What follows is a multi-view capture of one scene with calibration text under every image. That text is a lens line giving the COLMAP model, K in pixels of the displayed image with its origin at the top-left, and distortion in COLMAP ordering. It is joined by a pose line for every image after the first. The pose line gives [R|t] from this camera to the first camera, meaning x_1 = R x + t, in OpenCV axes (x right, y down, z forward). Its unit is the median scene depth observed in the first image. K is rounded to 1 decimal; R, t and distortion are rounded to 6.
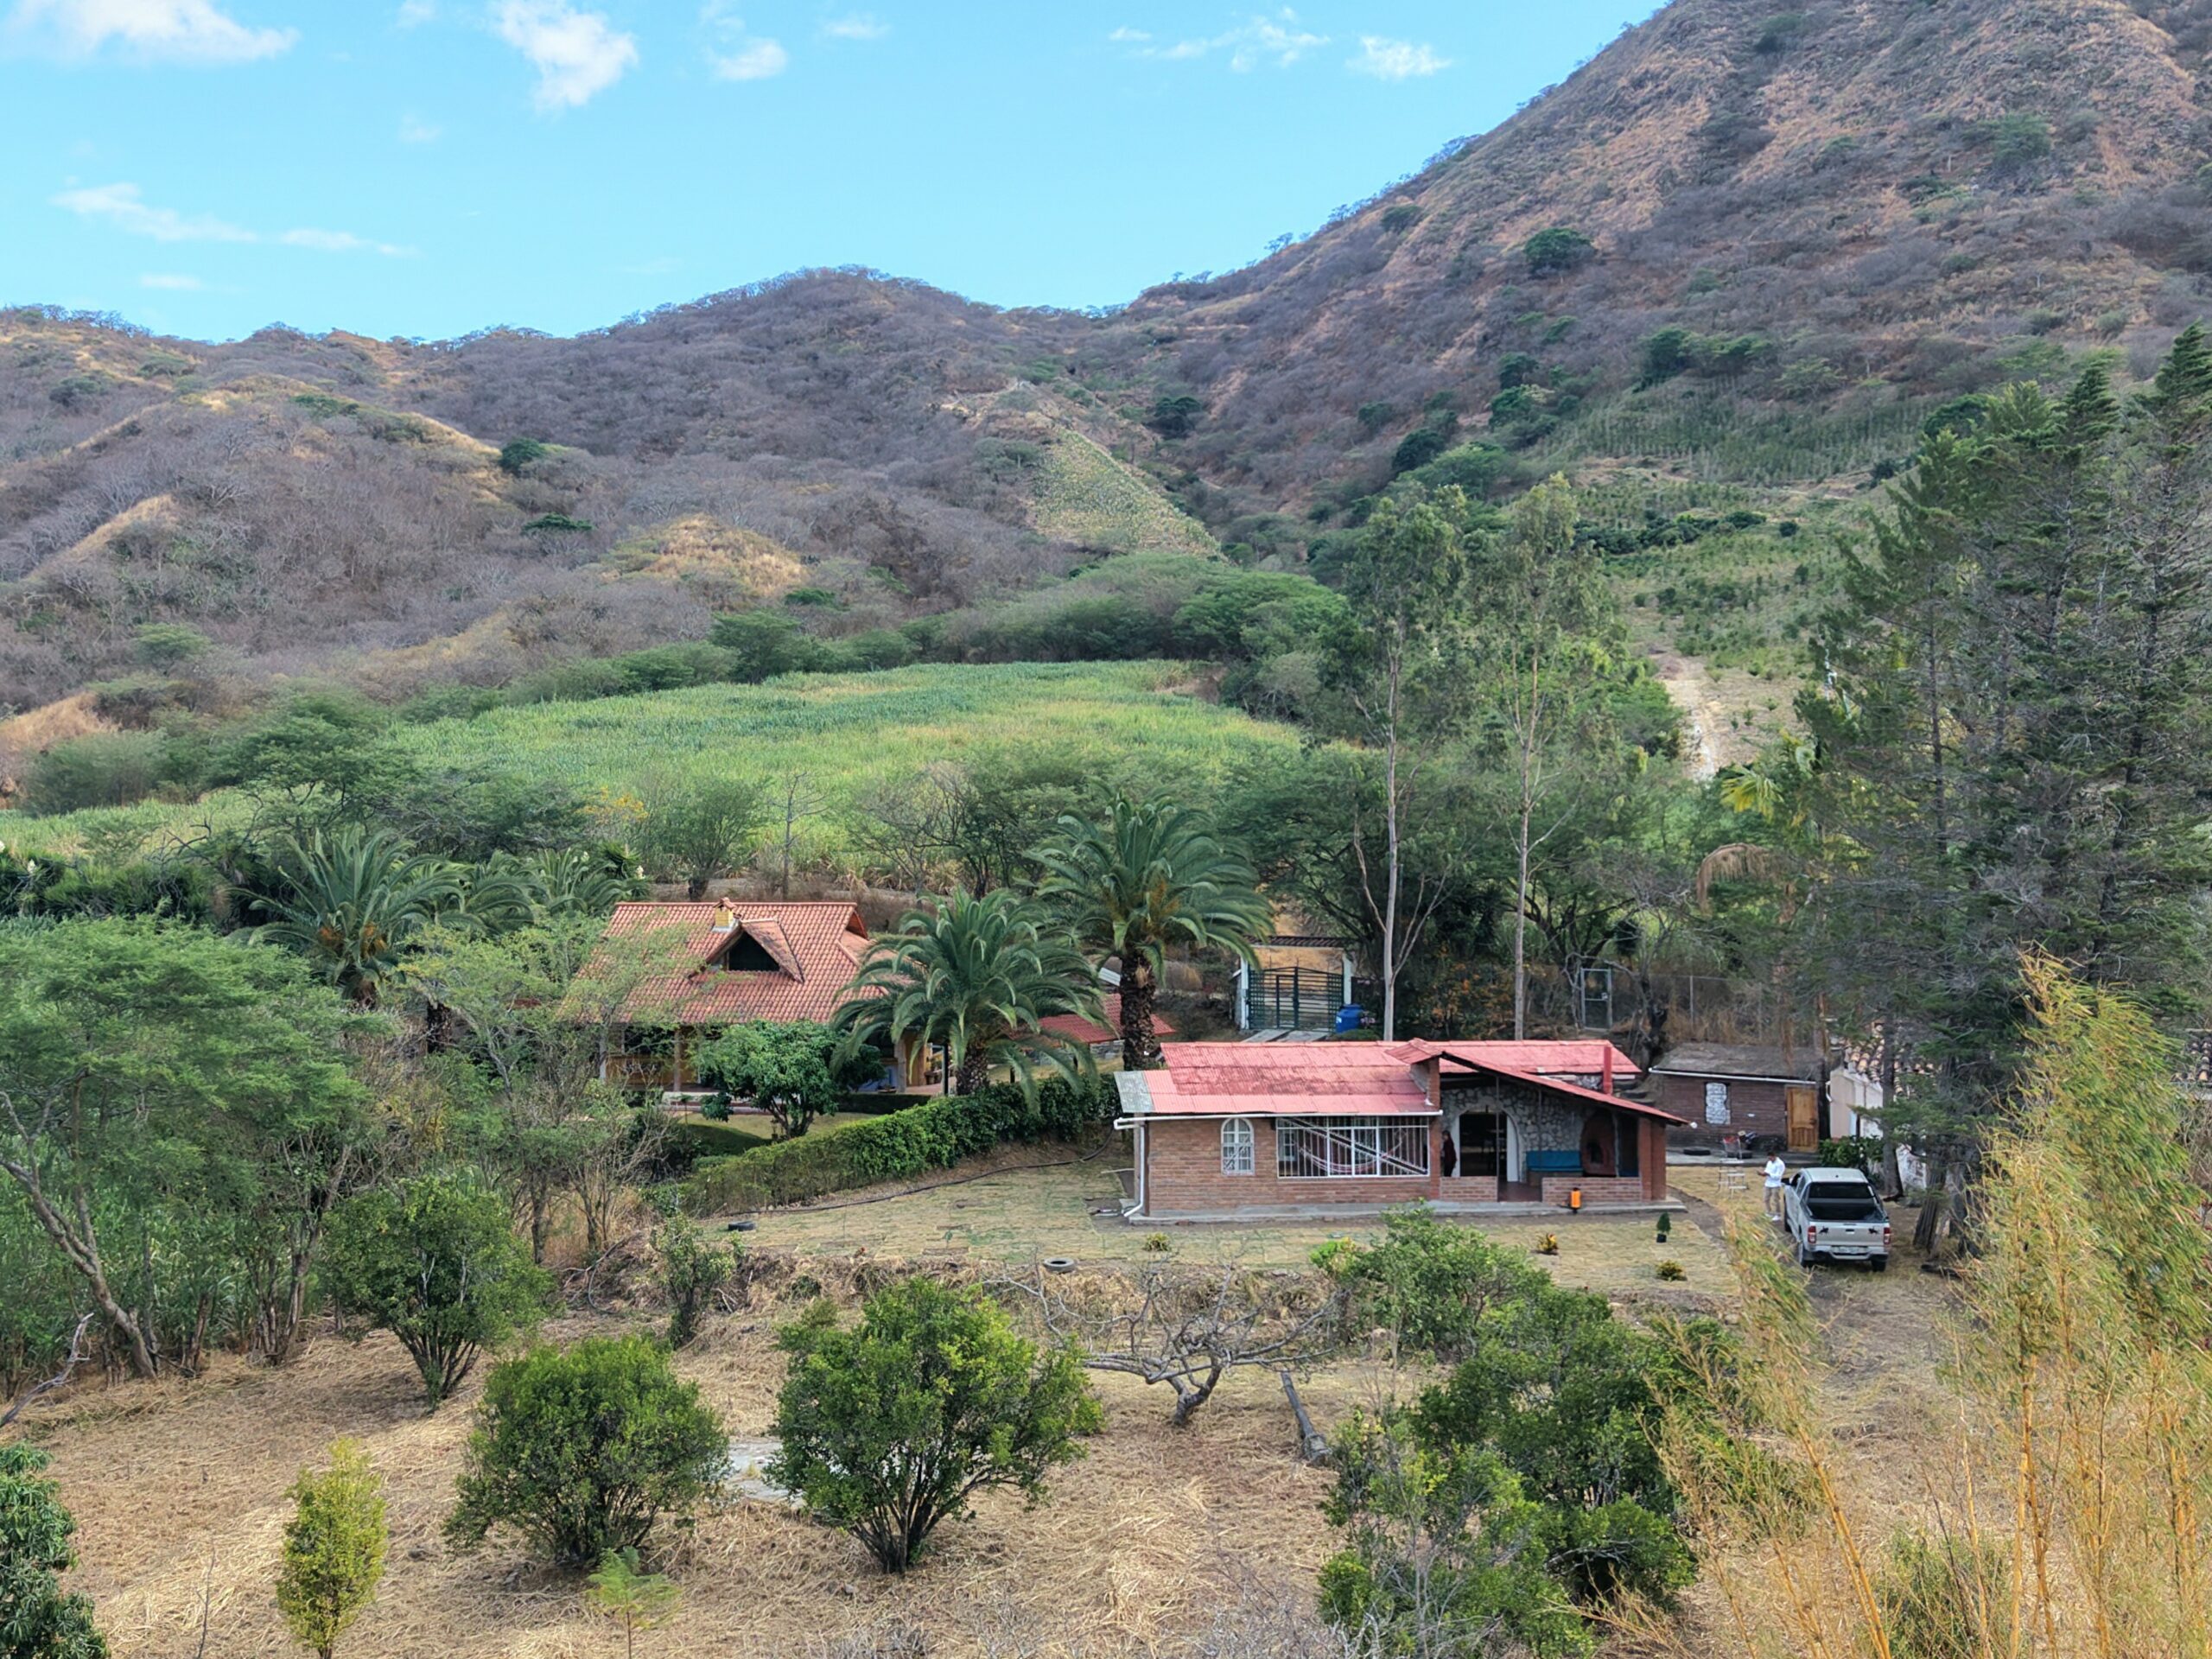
lens RADIAL K [[2523.0, 0, 1106.0], [0, 2523.0, 829.5], [0, 0, 1]] dist [0.008988, -0.190174]
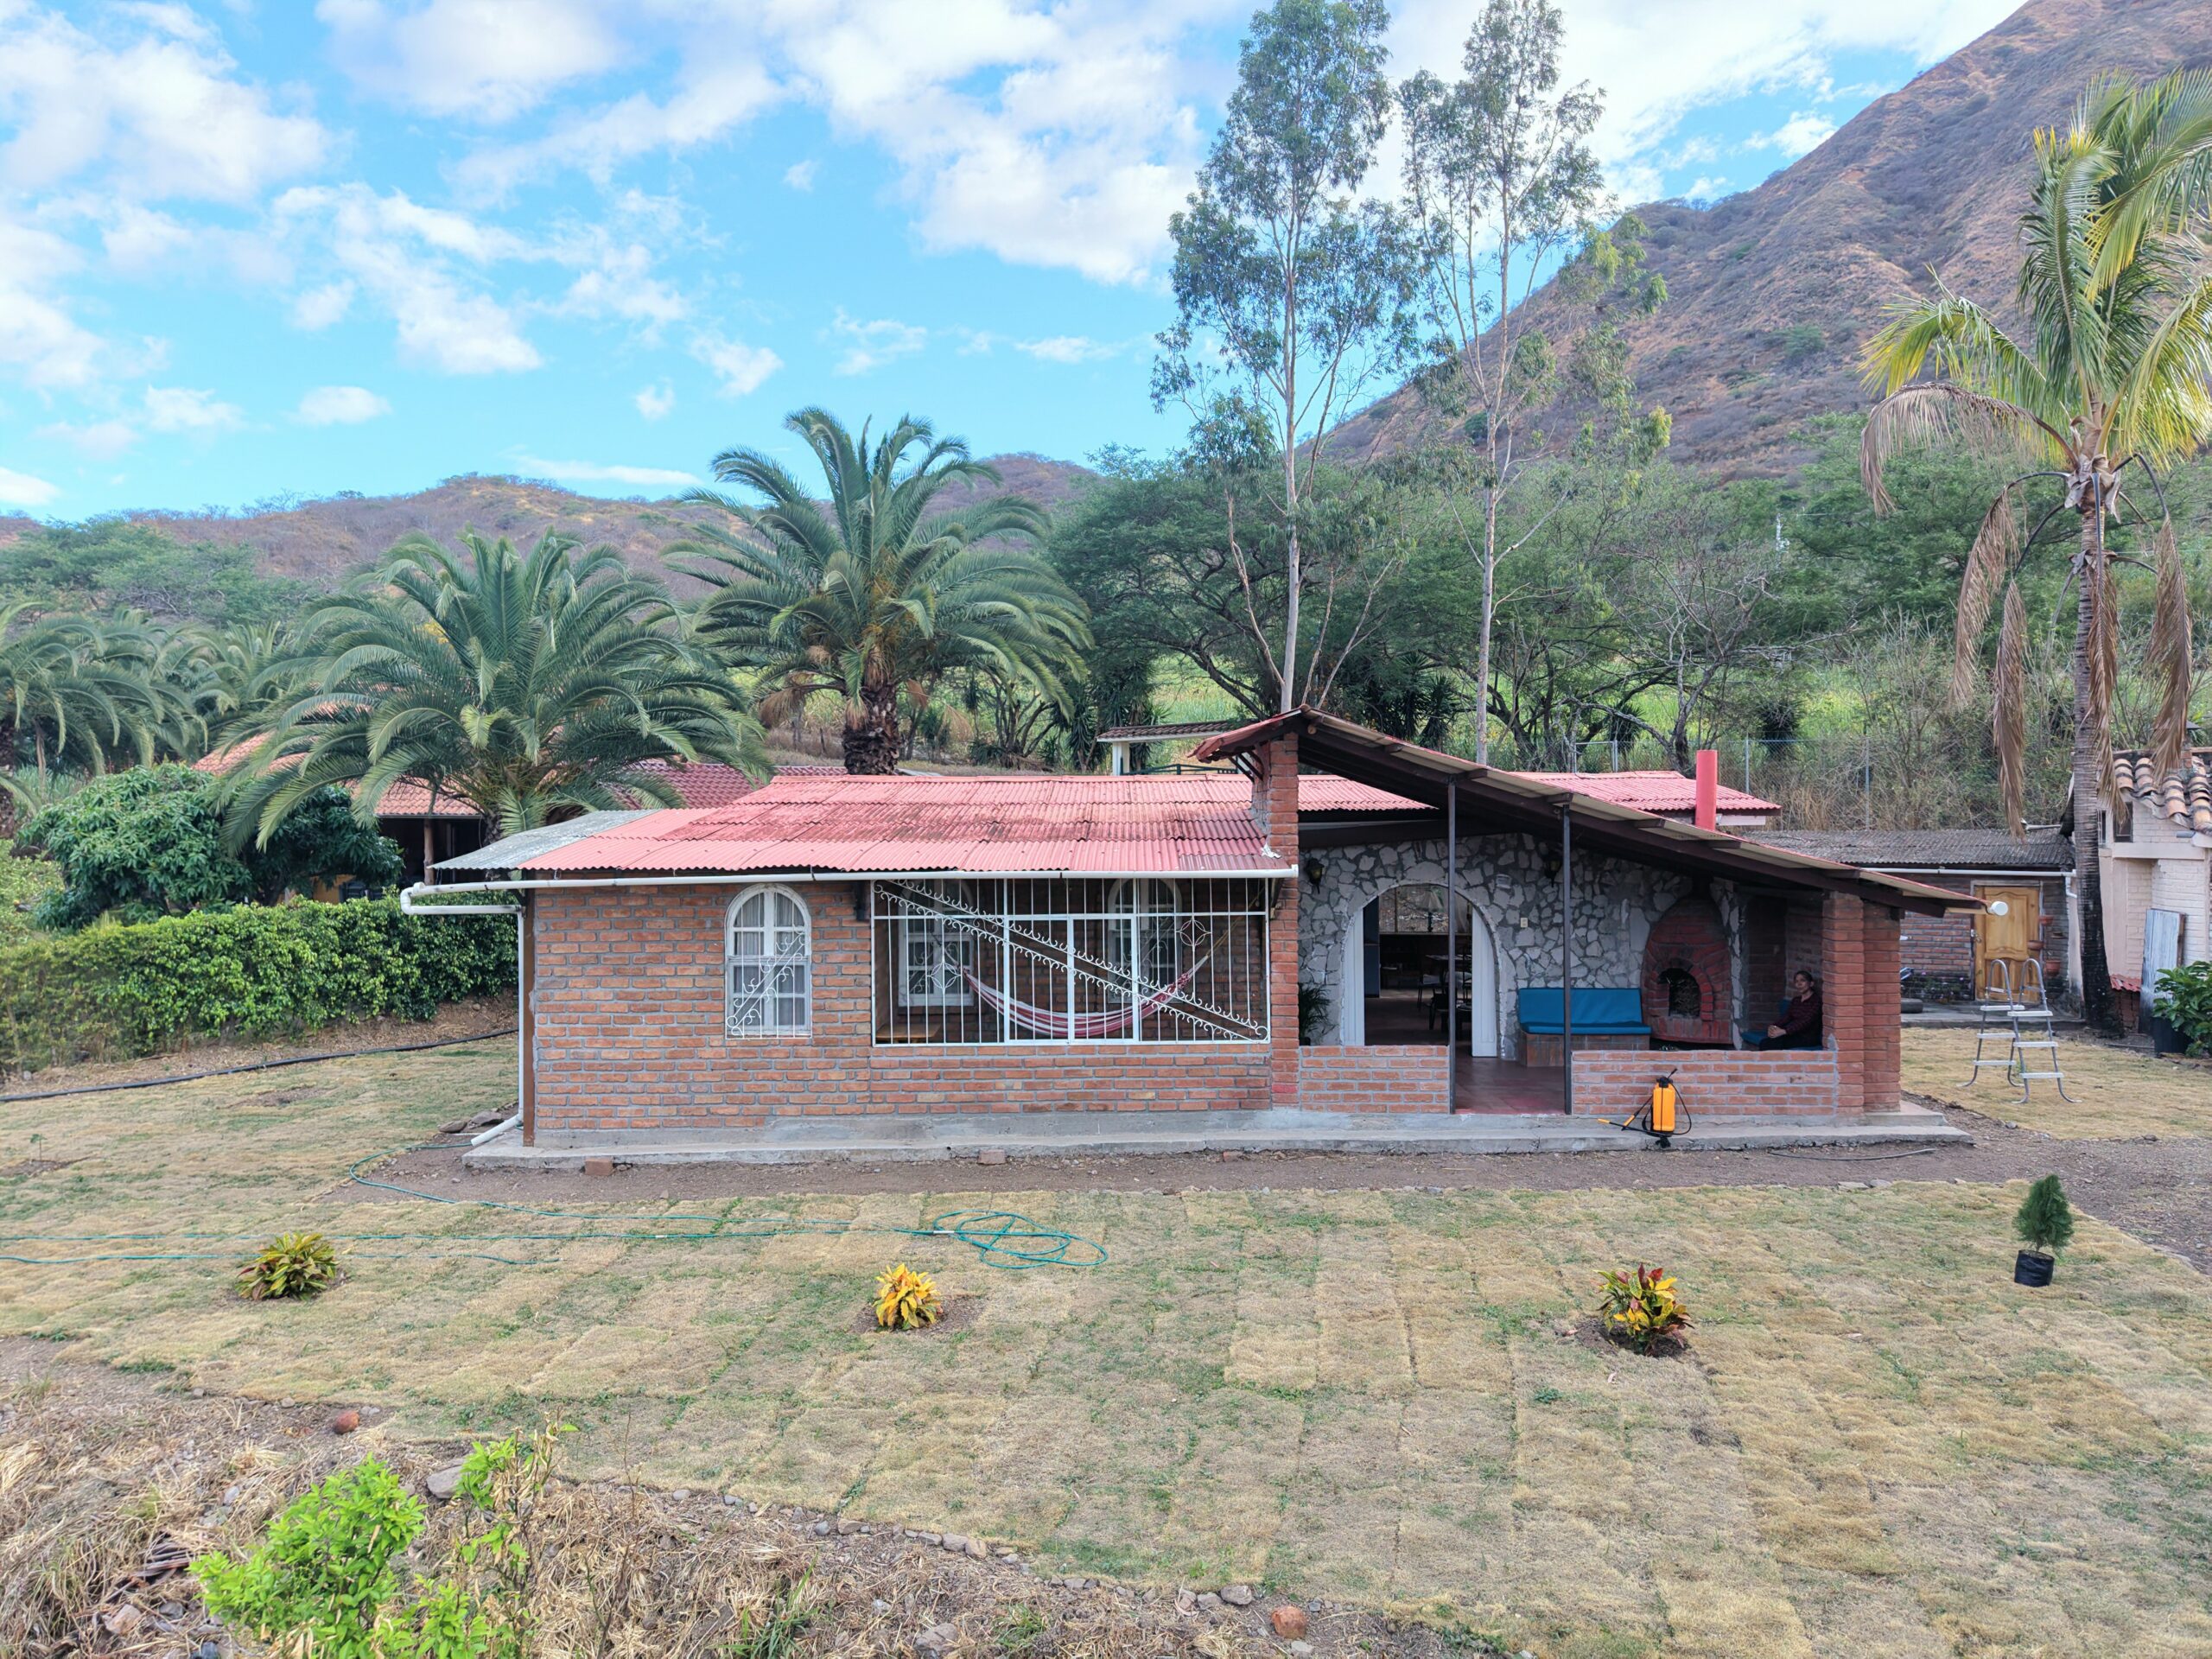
lens RADIAL K [[1540.1, 0, 1106.0], [0, 1540.1, 829.5], [0, 0, 1]] dist [0.001968, -0.053983]
pose [[0.997980, -0.001788, -0.063496, 0.103447], [0.001927, 0.999996, 0.002138, 0.091408], [0.063492, -0.002256, 0.997980, 0.671081]]
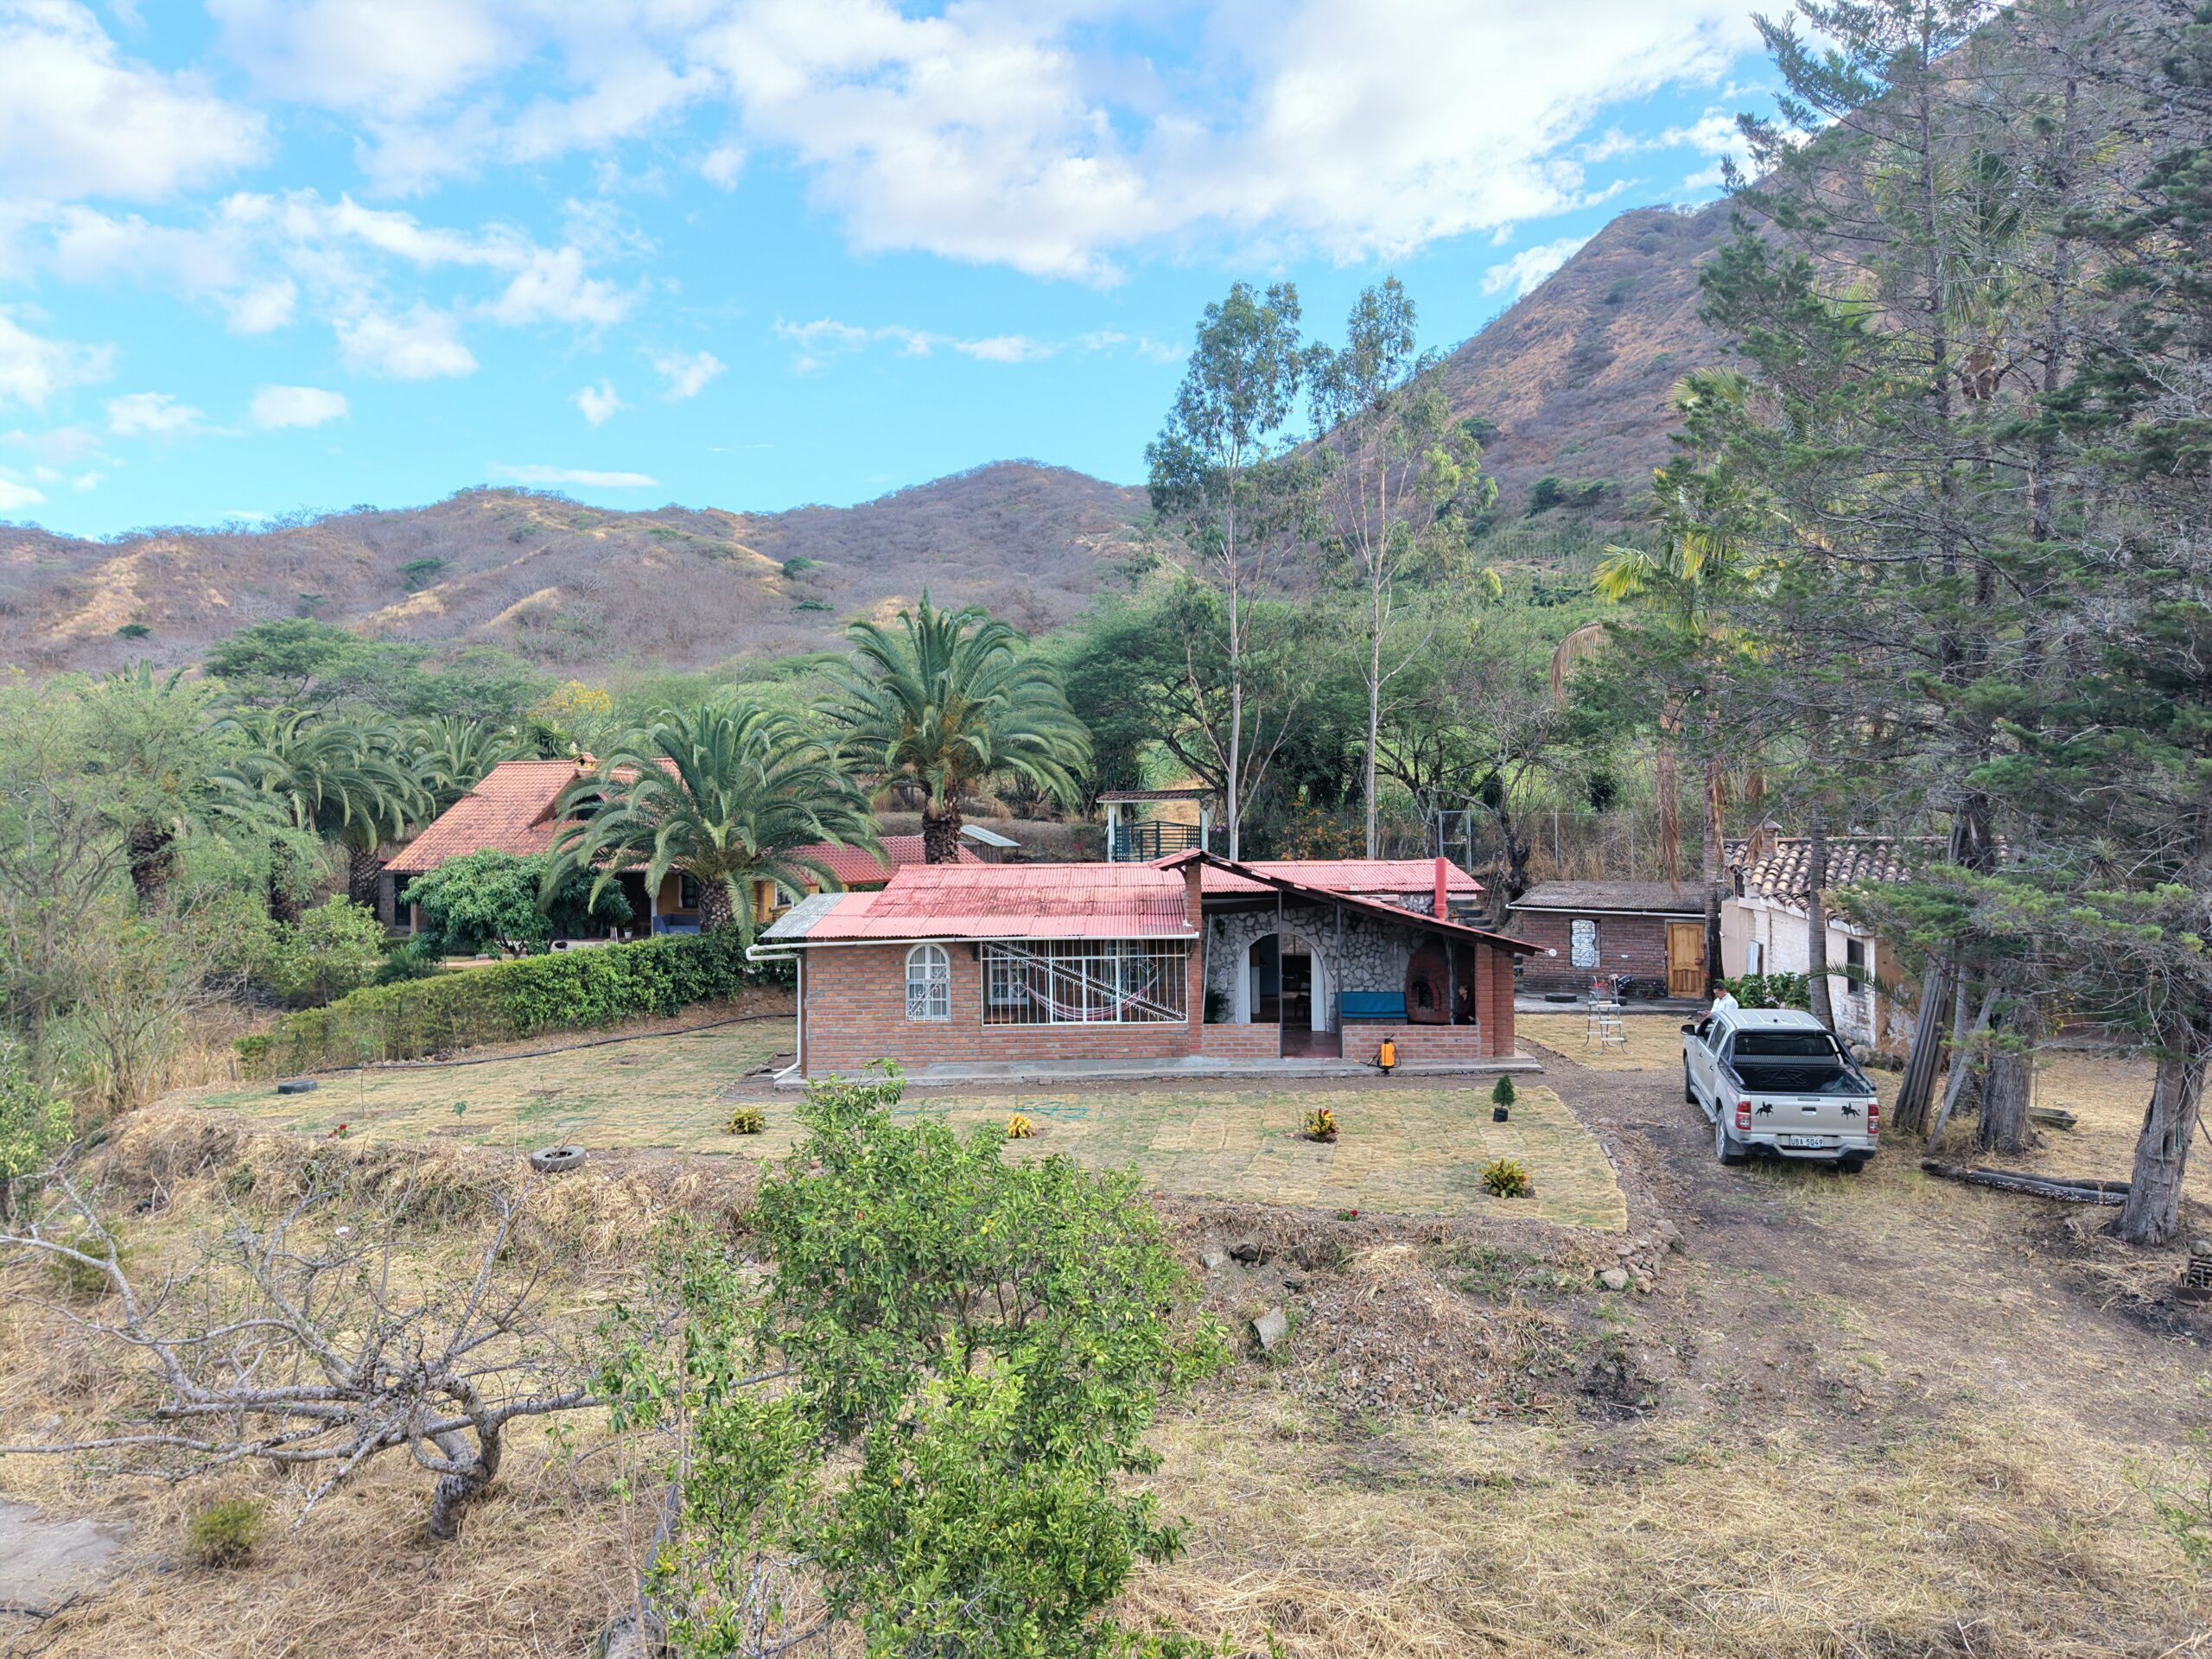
lens RADIAL K [[1540.1, 0, 1106.0], [0, 1540.1, 829.5], [0, 0, 1]] dist [0.001968, -0.053983]
pose [[0.997973, -0.008305, -0.063090, 0.116557], [0.008598, 0.999953, 0.004368, 0.068791], [0.063050, -0.004902, 0.997998, 0.481057]]
